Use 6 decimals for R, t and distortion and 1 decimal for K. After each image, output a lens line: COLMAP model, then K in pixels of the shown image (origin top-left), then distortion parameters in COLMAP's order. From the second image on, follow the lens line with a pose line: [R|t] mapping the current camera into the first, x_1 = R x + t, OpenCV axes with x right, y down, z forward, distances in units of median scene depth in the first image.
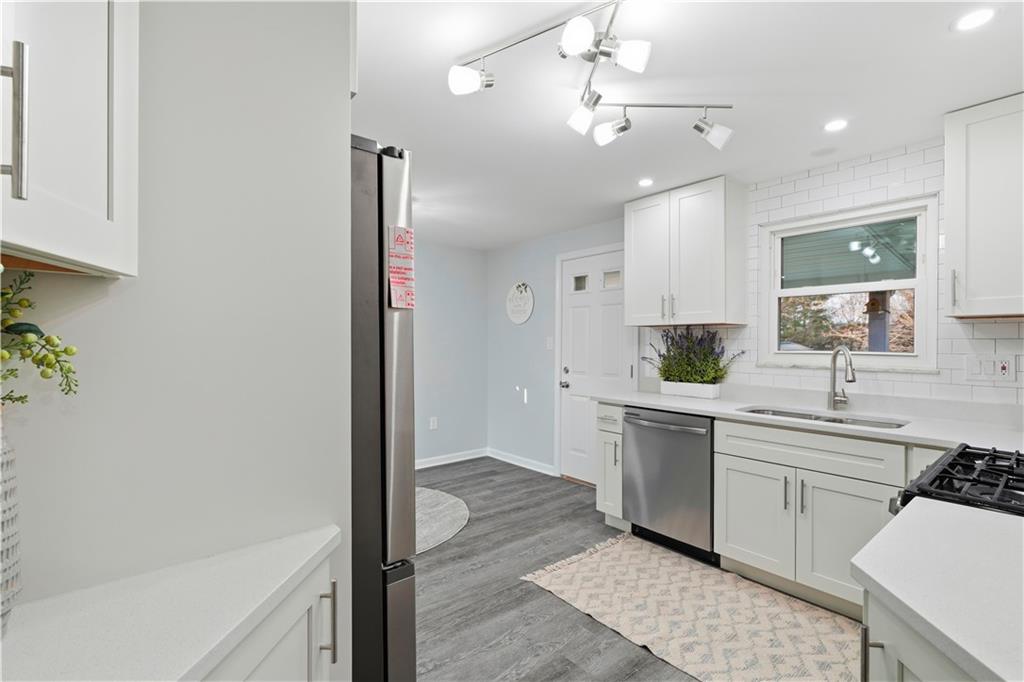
lens RADIAL K [[471.4, 0, 515.3], [0, 471.4, 336.5], [0, 0, 1]] dist [-0.000969, -0.002180]
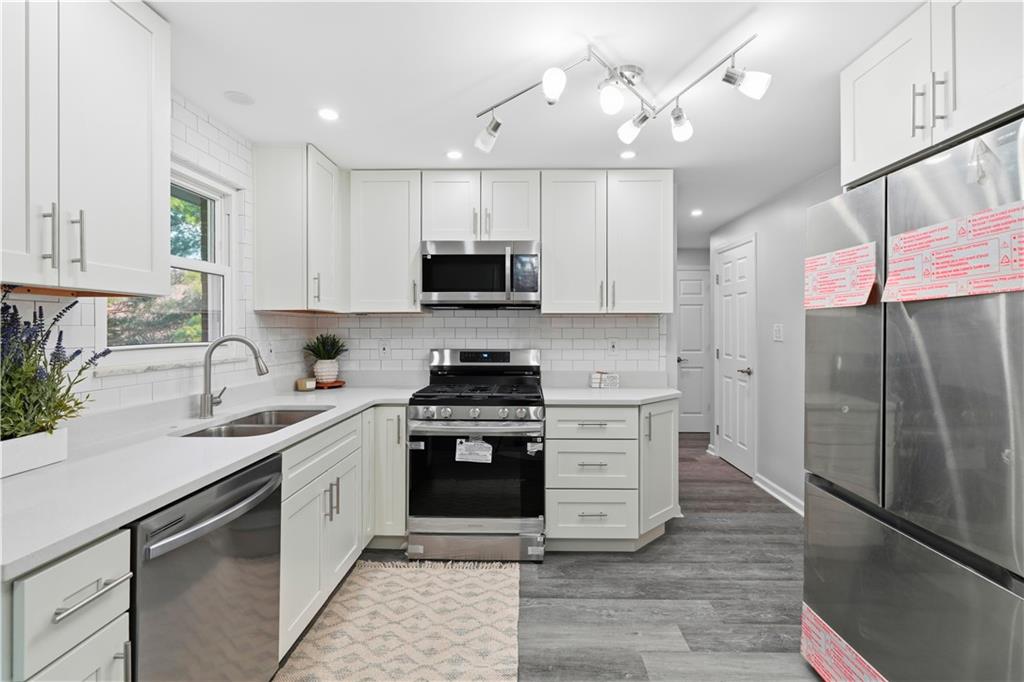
lens RADIAL K [[471.4, 0, 514.8], [0, 471.4, 329.2], [0, 0, 1]] dist [-0.000969, -0.002180]
pose [[-0.750337, 0.006071, 0.661028, -0.179760], [0.000363, 0.999961, -0.008771, 0.012254], [-0.661055, -0.006341, -0.750310, 0.968813]]
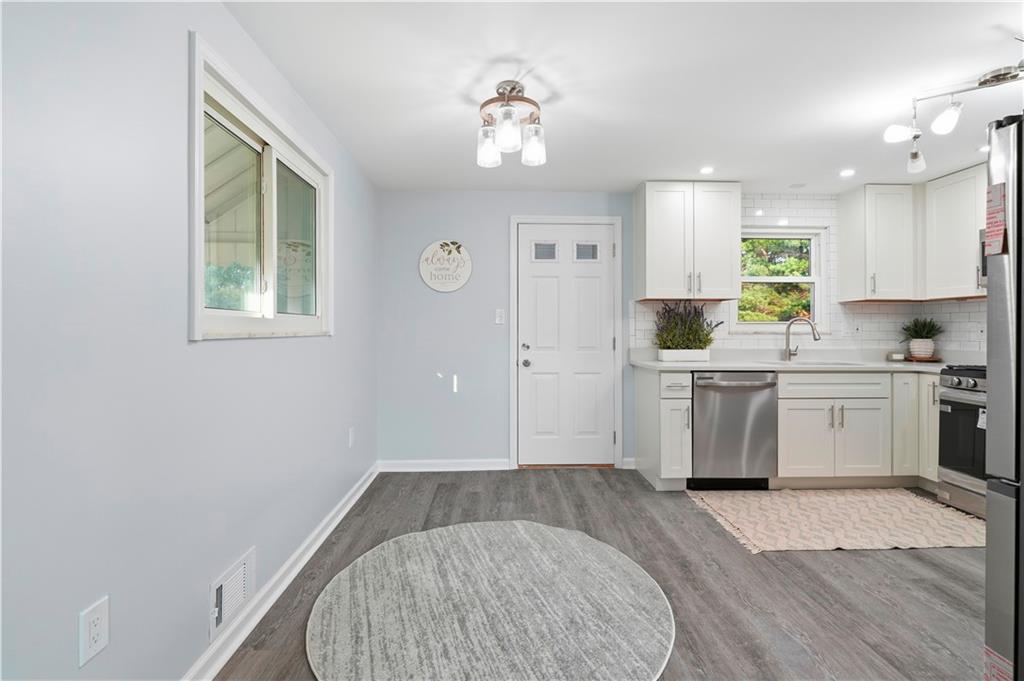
lens RADIAL K [[471.4, 0, 515.6], [0, 471.4, 323.5], [0, 0, 1]] dist [-0.000969, -0.002180]
pose [[0.603895, 0.013239, 0.796954, -0.786458], [-0.008695, 0.999912, -0.010022, 0.046787], [-0.797017, -0.000877, 0.603957, 0.609931]]
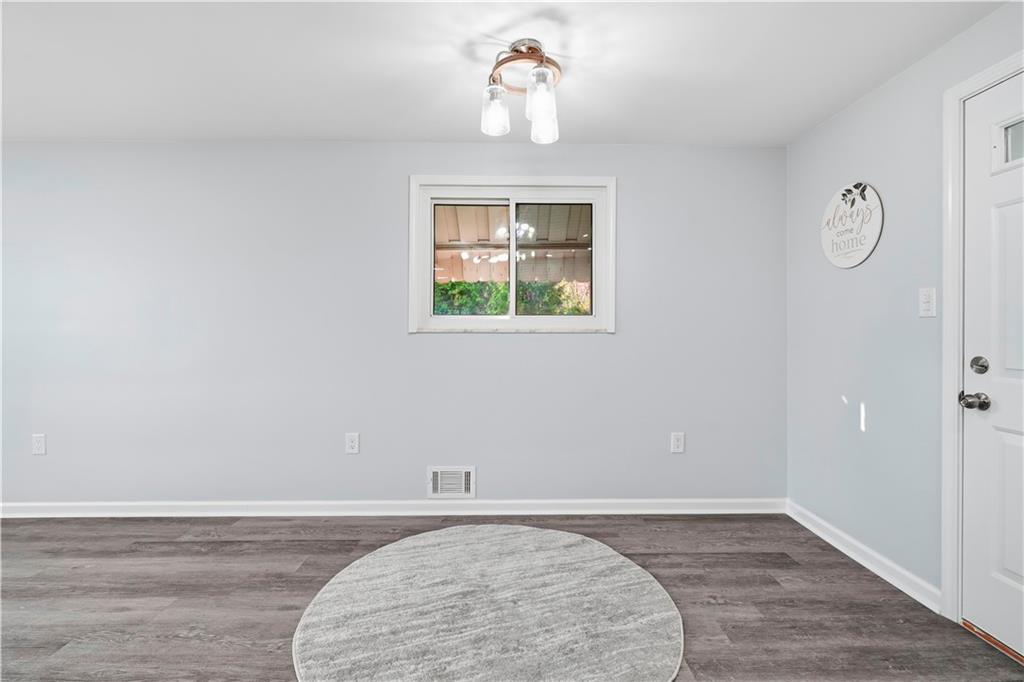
lens RADIAL K [[471.4, 0, 515.6], [0, 471.4, 321.5], [0, 0, 1]] dist [-0.000969, -0.002180]
pose [[0.777350, -0.007121, -0.629028, 0.067466], [0.001323, 0.999952, -0.009686, 0.048524], [0.629067, 0.006698, 0.777322, 0.563623]]
